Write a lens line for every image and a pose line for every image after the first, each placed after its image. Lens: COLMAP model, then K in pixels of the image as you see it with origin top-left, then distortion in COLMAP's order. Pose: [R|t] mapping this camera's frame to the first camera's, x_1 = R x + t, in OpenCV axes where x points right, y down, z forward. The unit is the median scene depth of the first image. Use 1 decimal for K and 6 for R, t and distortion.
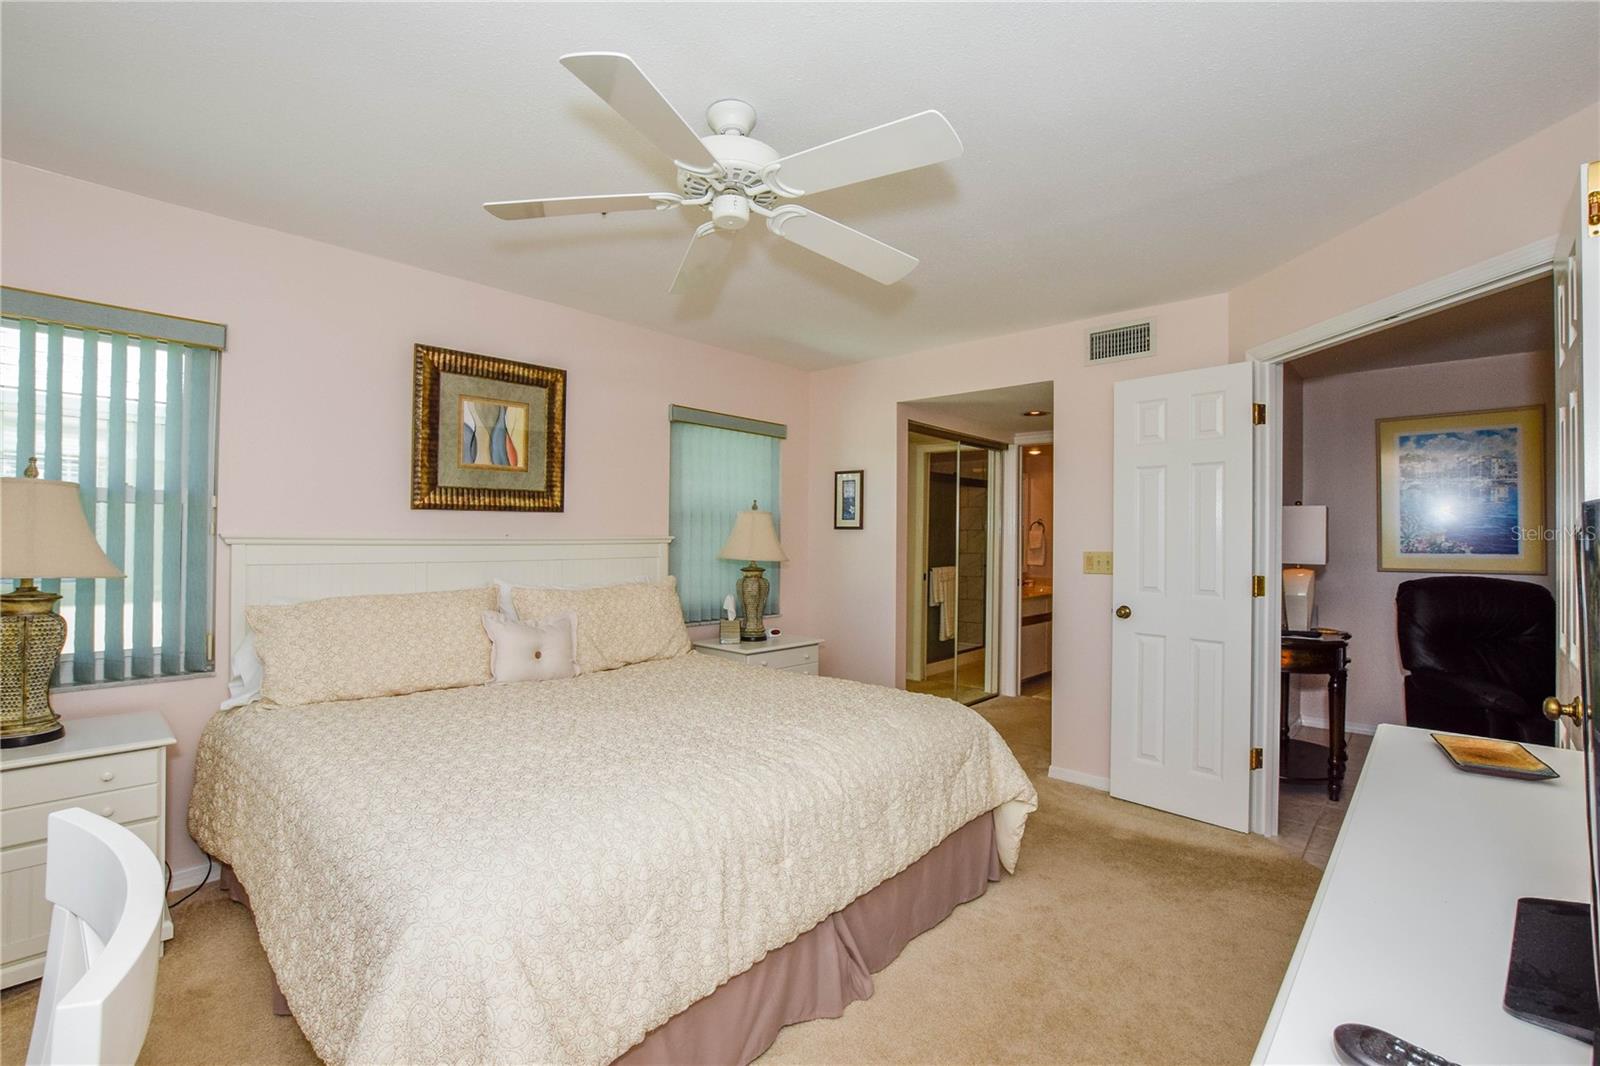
lens RADIAL K [[726.5, 0, 800.0], [0, 726.5, 533.0], [0, 0, 1]] dist [-0.000132, -0.000096]
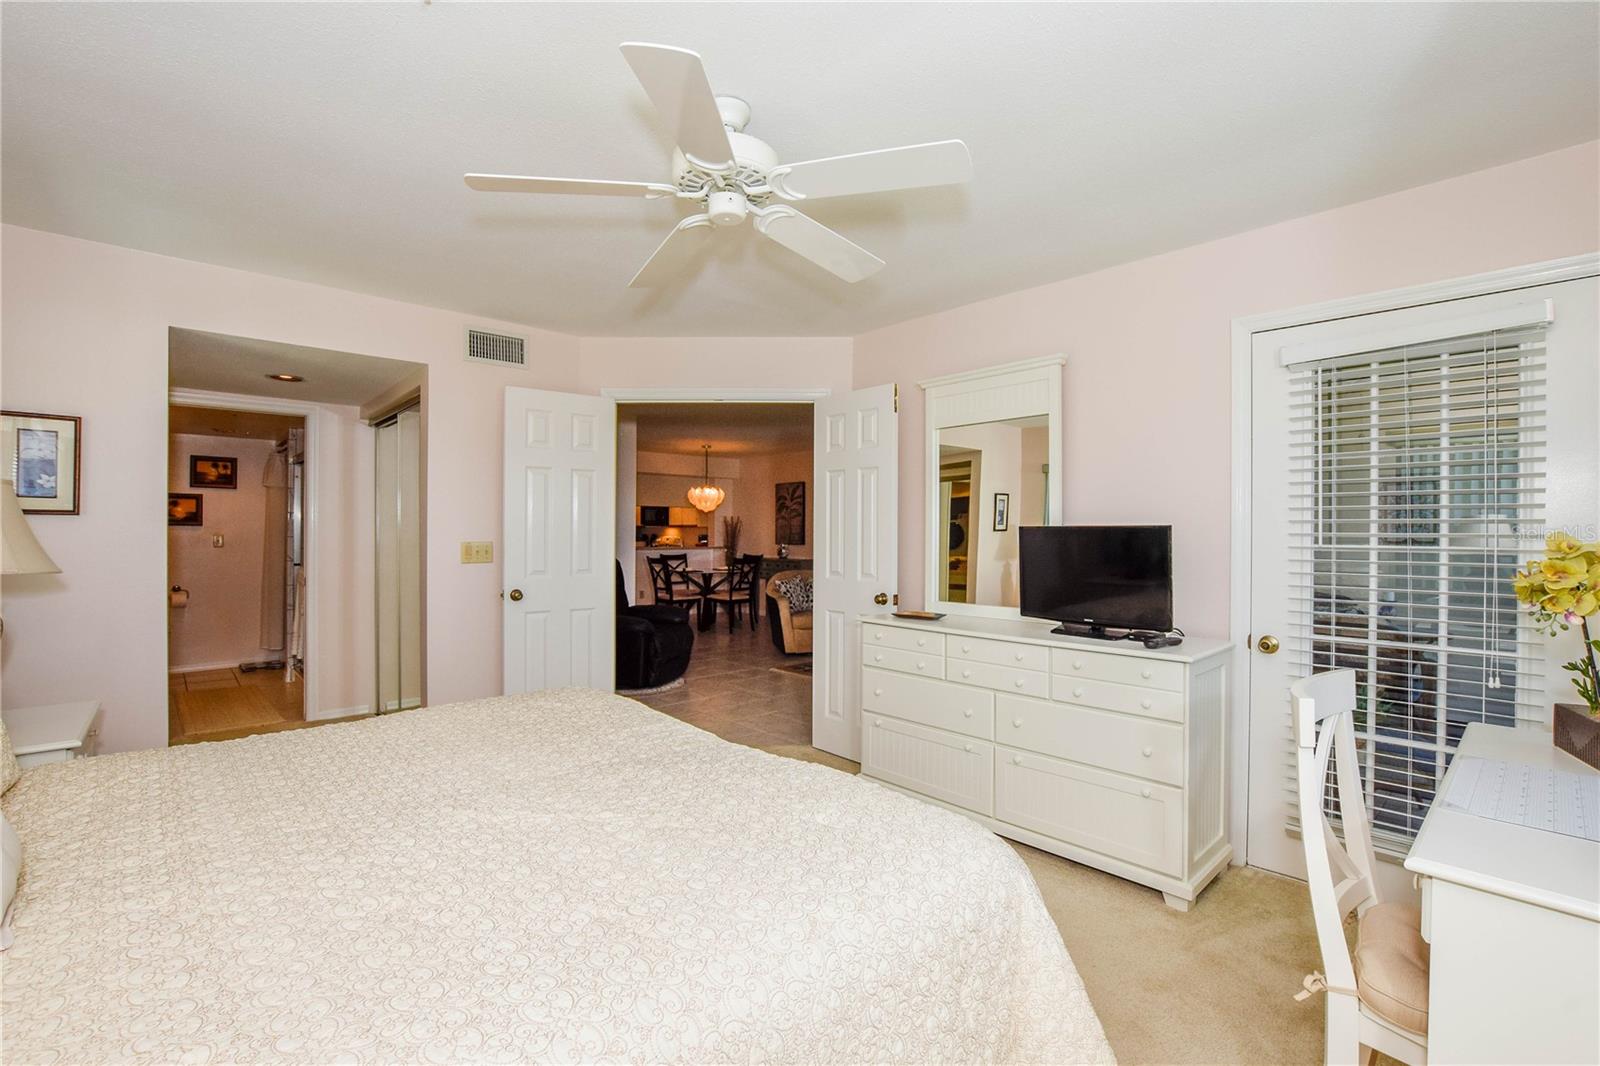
lens RADIAL K [[726.5, 0, 800.0], [0, 726.5, 533.0], [0, 0, 1]] dist [-0.000132, -0.000096]
pose [[0.087445, -0.014486, 0.996064, -0.591041], [-0.006840, 0.999862, 0.015142, -0.003430], [-0.996146, -0.008137, 0.087334, 0.431253]]
